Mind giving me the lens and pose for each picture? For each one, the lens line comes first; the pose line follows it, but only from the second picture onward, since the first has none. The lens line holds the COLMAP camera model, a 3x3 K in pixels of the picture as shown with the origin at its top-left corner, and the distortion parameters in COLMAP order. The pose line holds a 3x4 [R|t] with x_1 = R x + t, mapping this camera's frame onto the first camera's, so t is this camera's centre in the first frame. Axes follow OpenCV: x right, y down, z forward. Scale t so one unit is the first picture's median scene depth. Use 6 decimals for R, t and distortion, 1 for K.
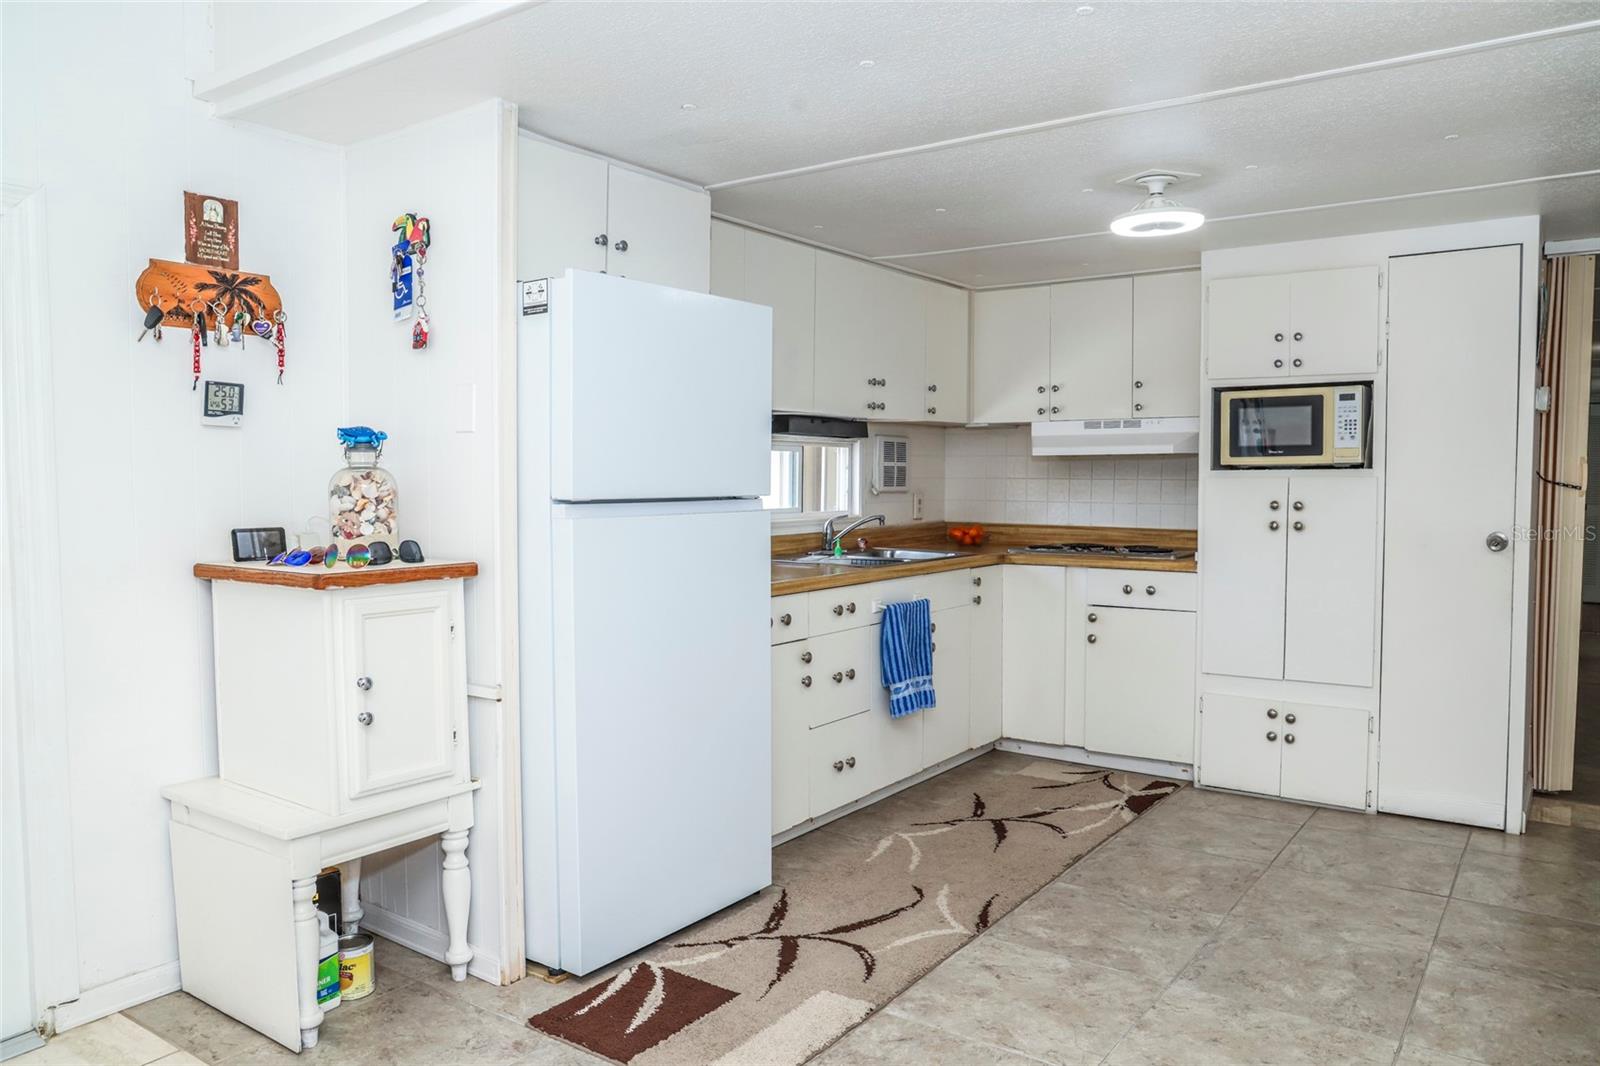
lens RADIAL K [[1115.7, 0, 816.5], [0, 1115.7, 533.5], [0, 0, 1]] dist [-0.075218, 0.036043]
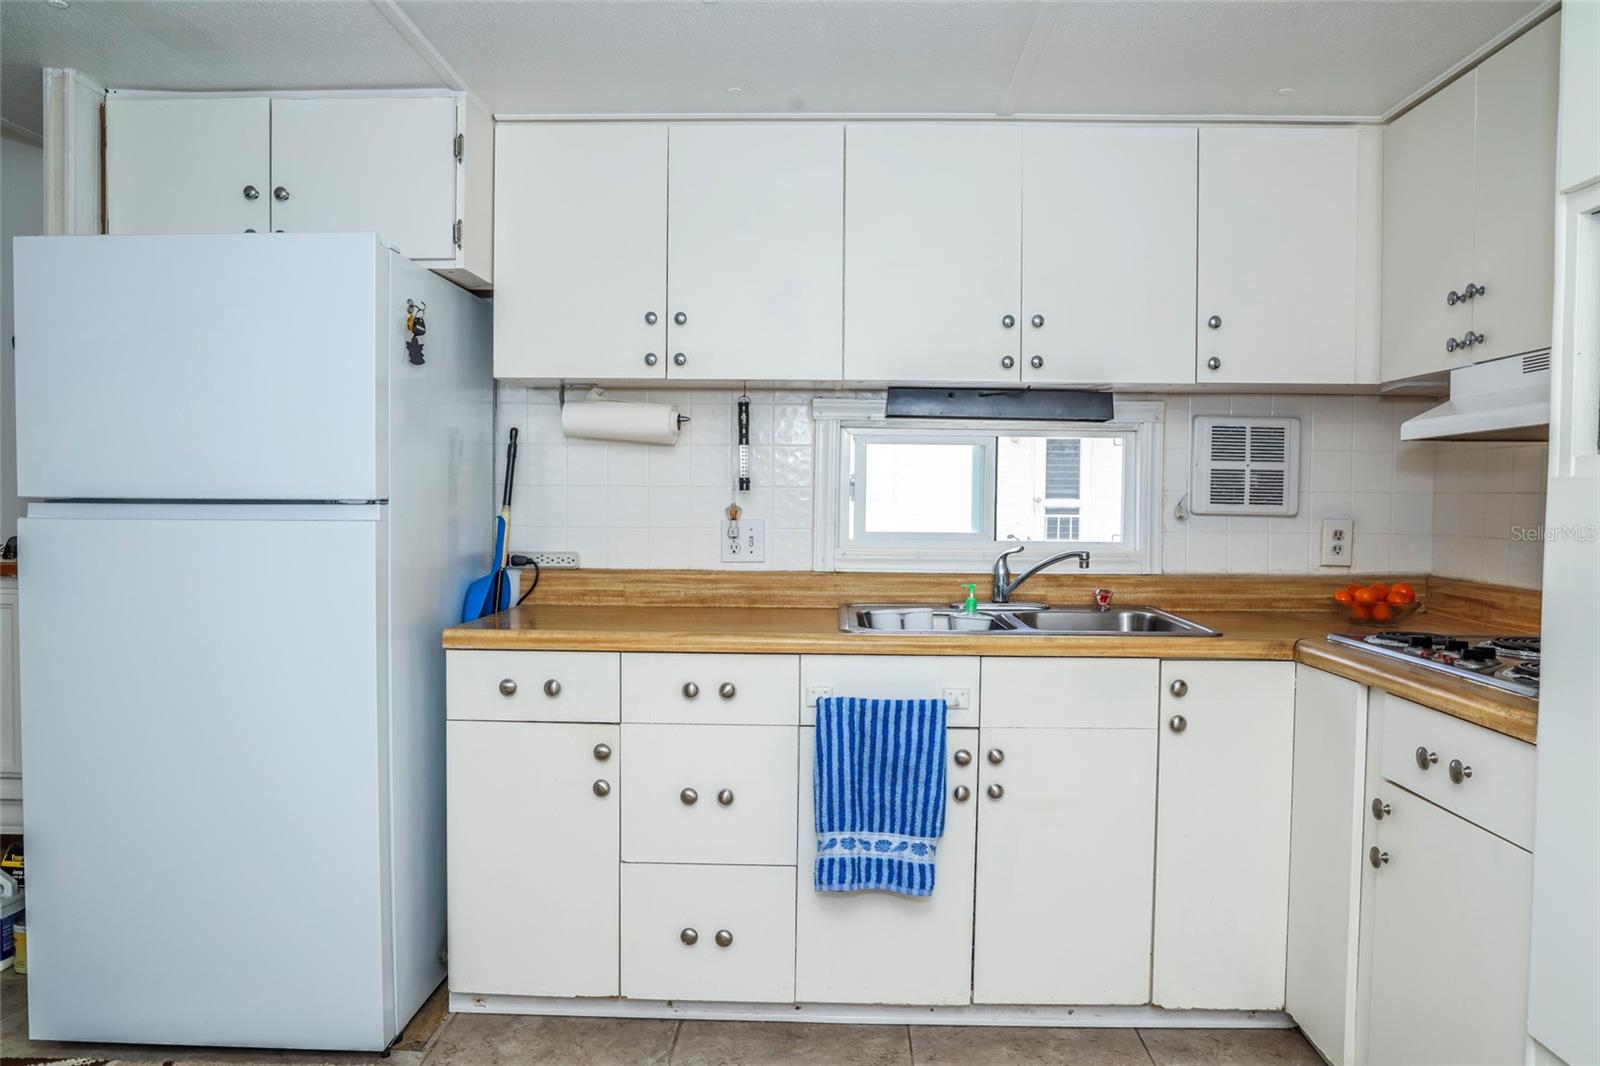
lens RADIAL K [[1115.7, 0, 798.1], [0, 1115.7, 531.1], [0, 0, 1]] dist [-0.075218, 0.036043]
pose [[0.556753, 0.036282, -0.829885, 0.814723], [-0.053477, 0.998539, 0.007779, -0.041759], [0.828955, 0.040049, 0.557880, 0.993106]]
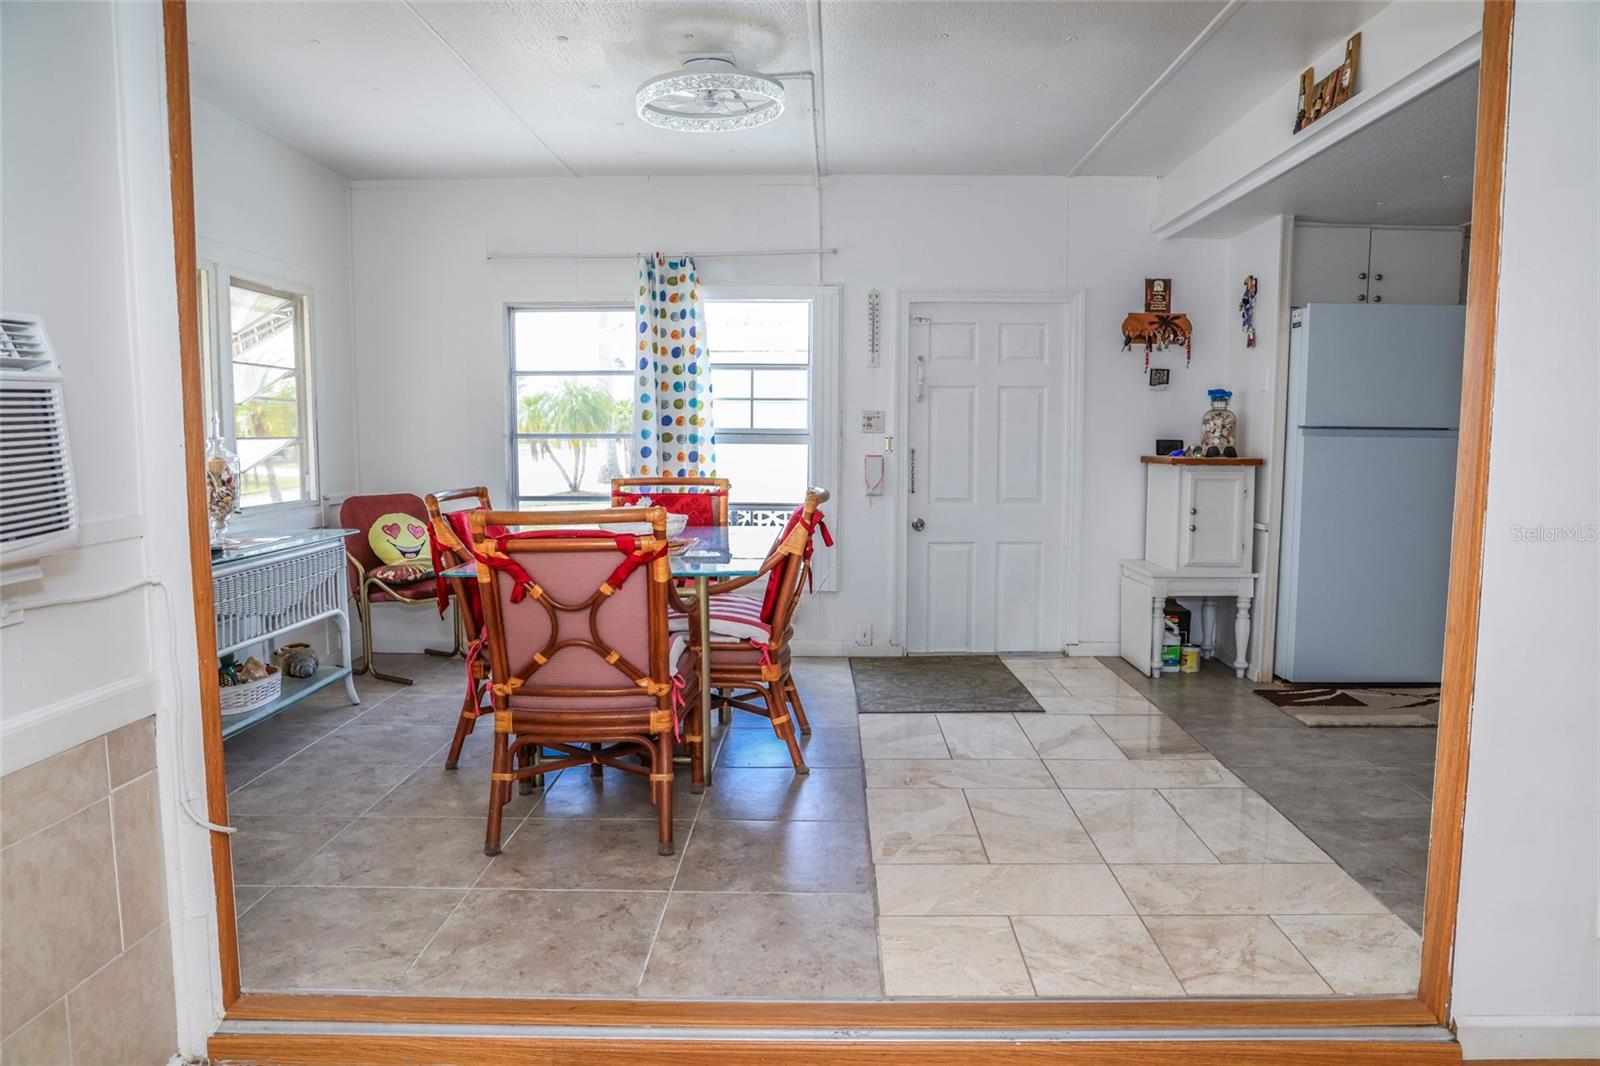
lens RADIAL K [[1115.7, 0, 835.0], [0, 1115.7, 534.6], [0, 0, 1]] dist [-0.075218, 0.036043]
pose [[0.568085, 0.079869, -0.819085, 0.801985], [-0.051986, 0.996774, 0.061139, 0.074315], [0.821326, 0.007849, 0.570405, -0.657788]]
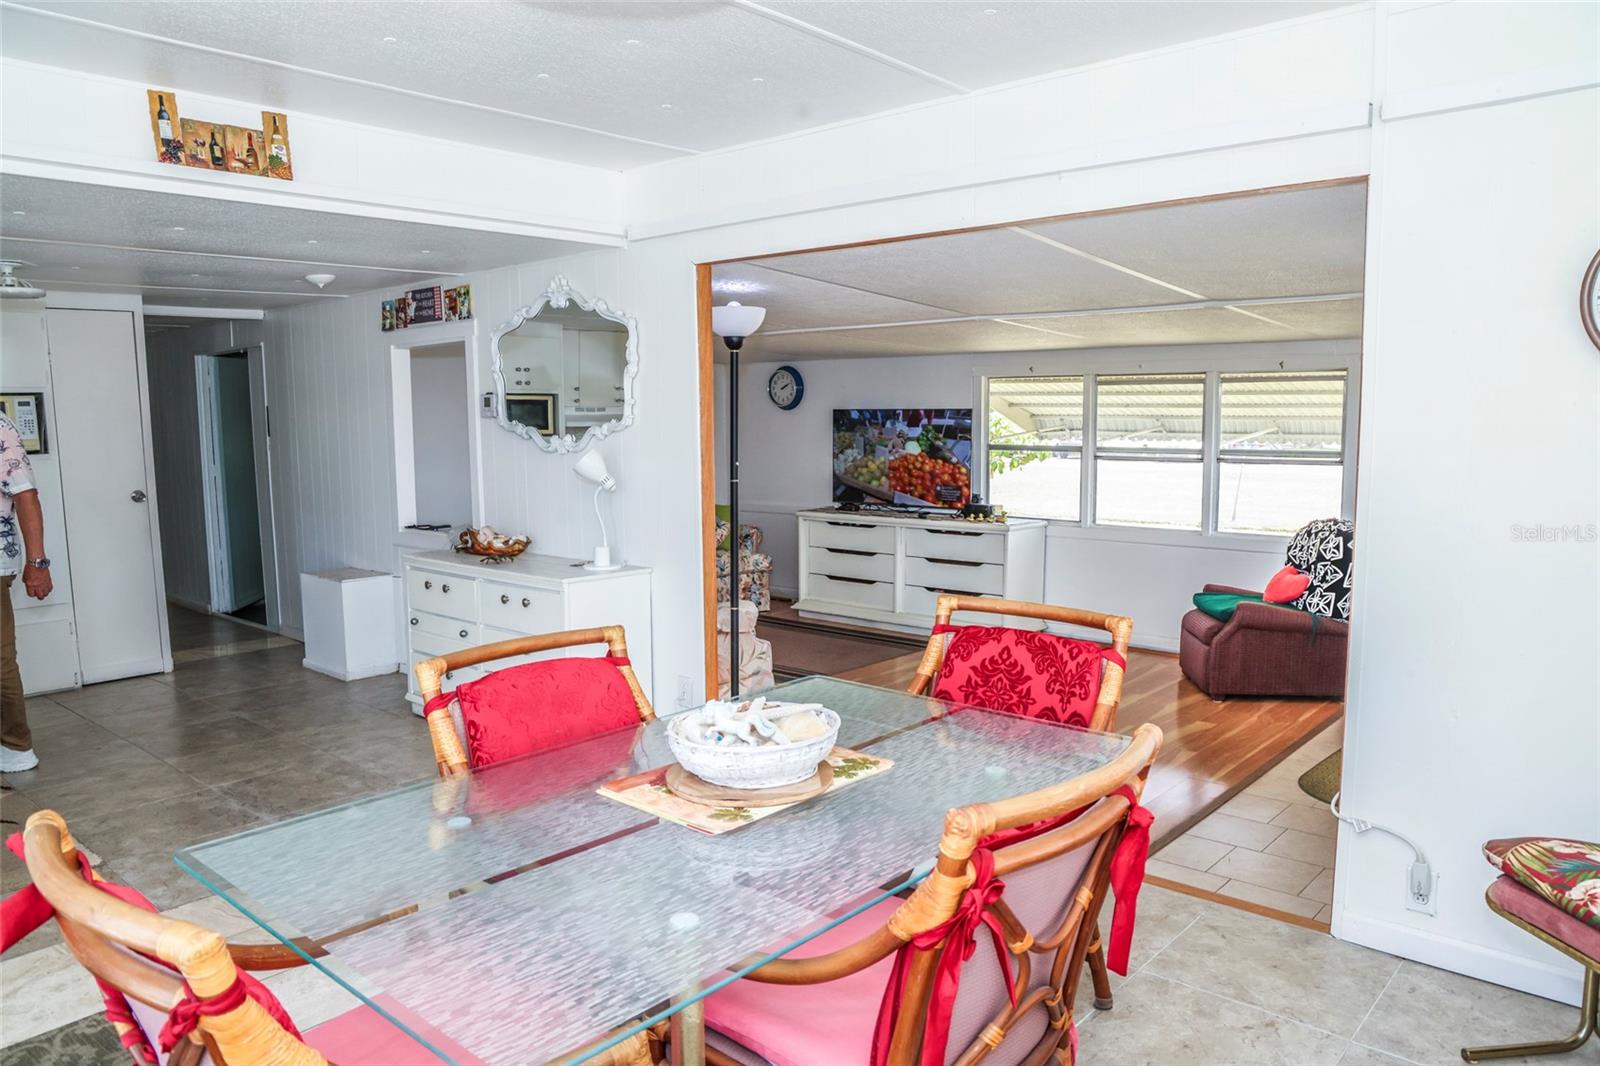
lens RADIAL K [[1115.7, 0, 808.6], [0, 1115.7, 536.4], [0, 0, 1]] dist [-0.075218, 0.036043]
pose [[0.091212, -0.109277, 0.989818, -1.169803], [0.065637, 0.992459, 0.103520, -0.047590], [-0.993666, 0.055527, 0.097696, -0.186673]]
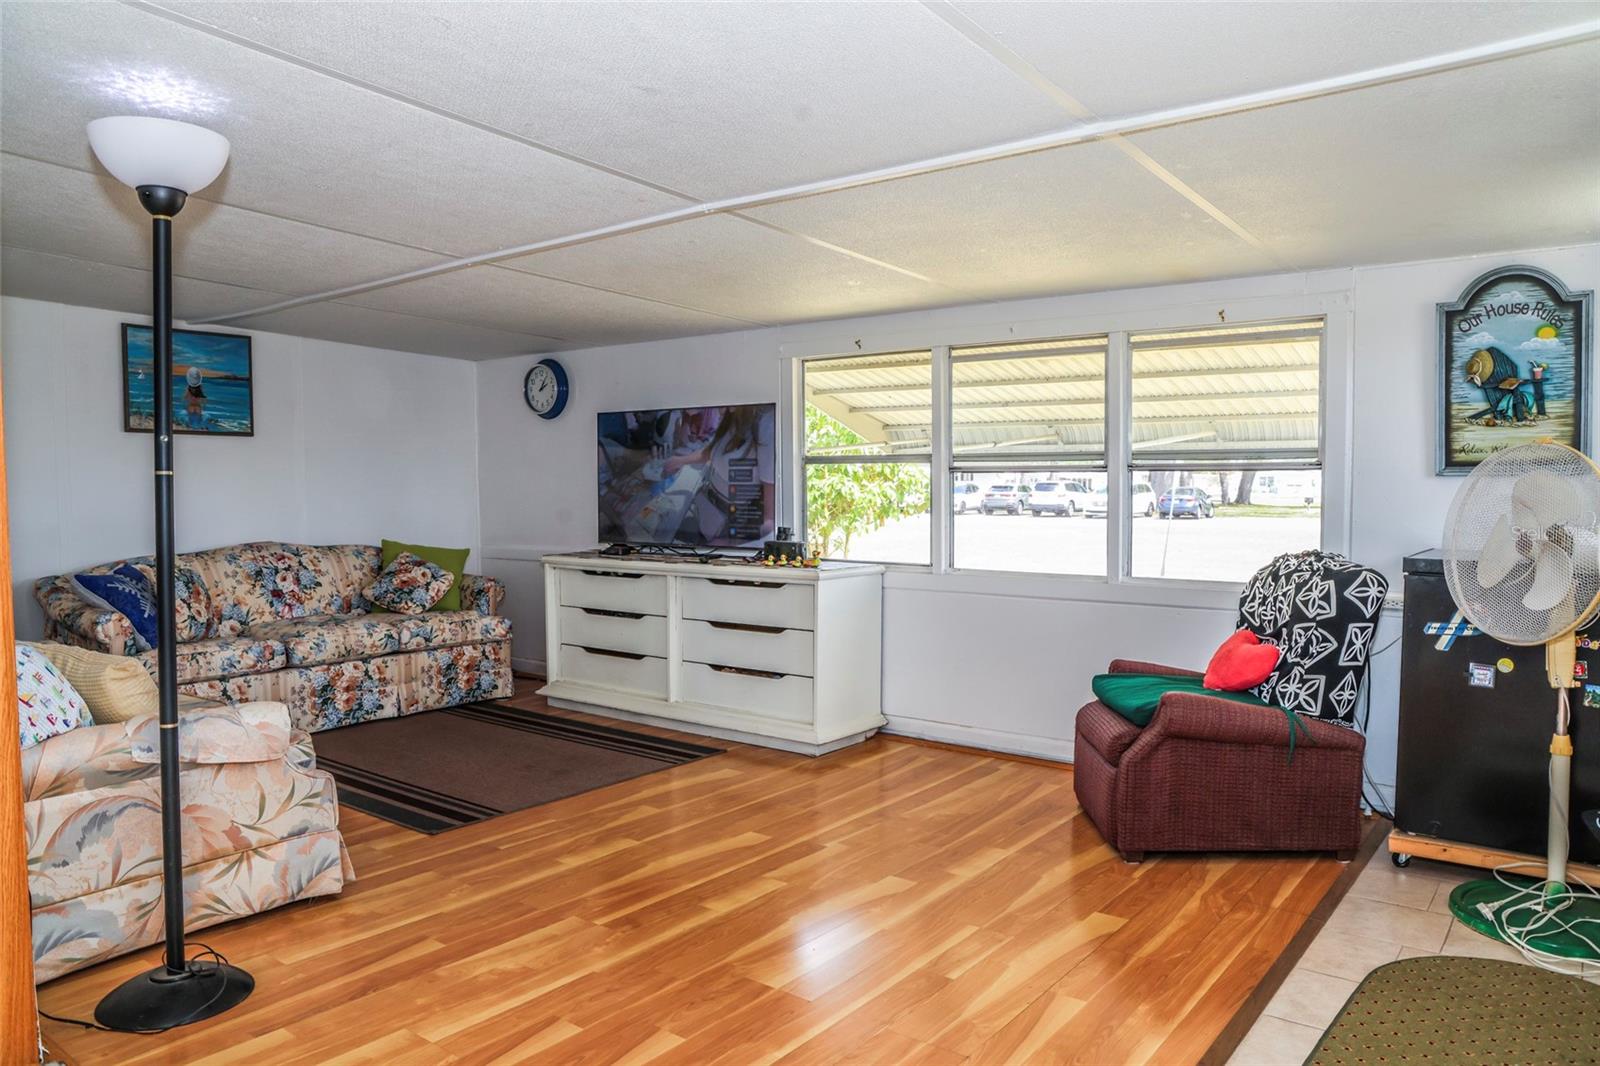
lens RADIAL K [[1115.7, 0, 795.4], [0, 1115.7, 532.7], [0, 0, 1]] dist [-0.075218, 0.036043]
pose [[0.045859, -0.051945, 0.997596, -0.268000], [0.068549, 0.996457, 0.048734, 0.081270], [-0.996593, 0.066150, 0.049257, -0.451375]]
